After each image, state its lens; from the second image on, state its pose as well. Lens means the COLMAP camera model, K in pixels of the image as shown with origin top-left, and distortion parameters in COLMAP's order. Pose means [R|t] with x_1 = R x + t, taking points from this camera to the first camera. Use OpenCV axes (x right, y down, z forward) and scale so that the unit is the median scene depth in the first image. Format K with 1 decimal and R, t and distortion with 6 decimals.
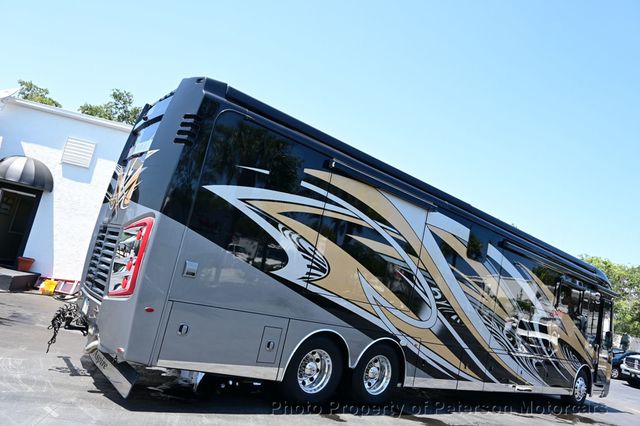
lens RADIAL K [[414.6, 0, 320.0], [0, 414.6, 213.0], [0, 0, 1]] dist [0.009880, -0.002403]
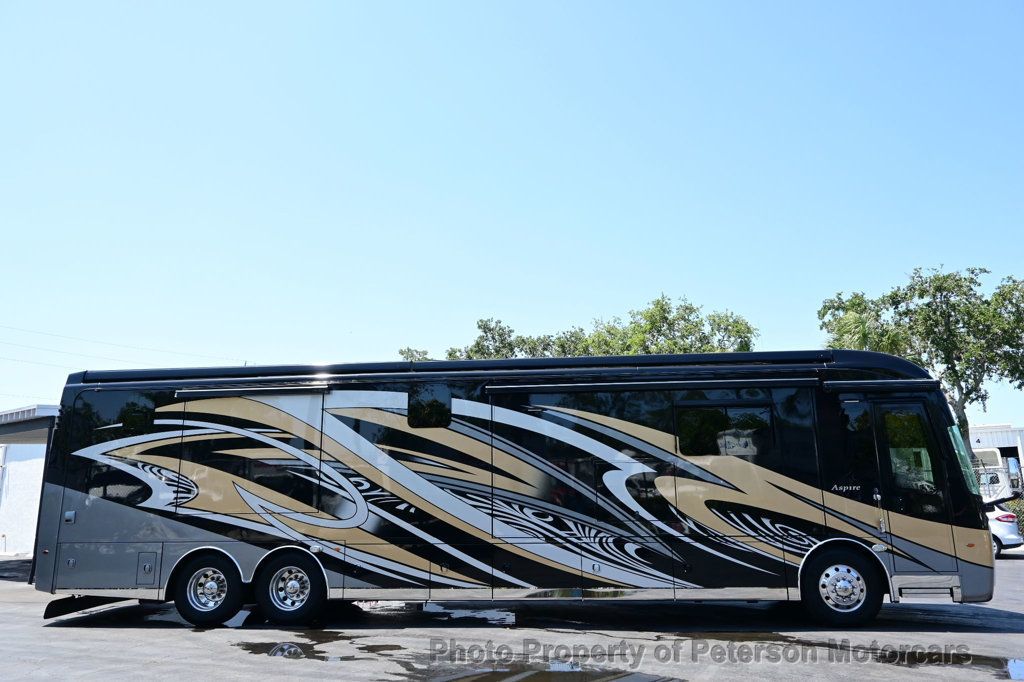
lens RADIAL K [[663.4, 0, 512.0], [0, 663.4, 341.0], [0, 0, 1]] dist [0.009880, -0.002403]
pose [[0.718622, -0.368328, -0.589844, 1.472794], [0.281318, 0.929683, -0.237804, 0.349464], [0.635958, 0.004957, 0.771708, 0.169400]]
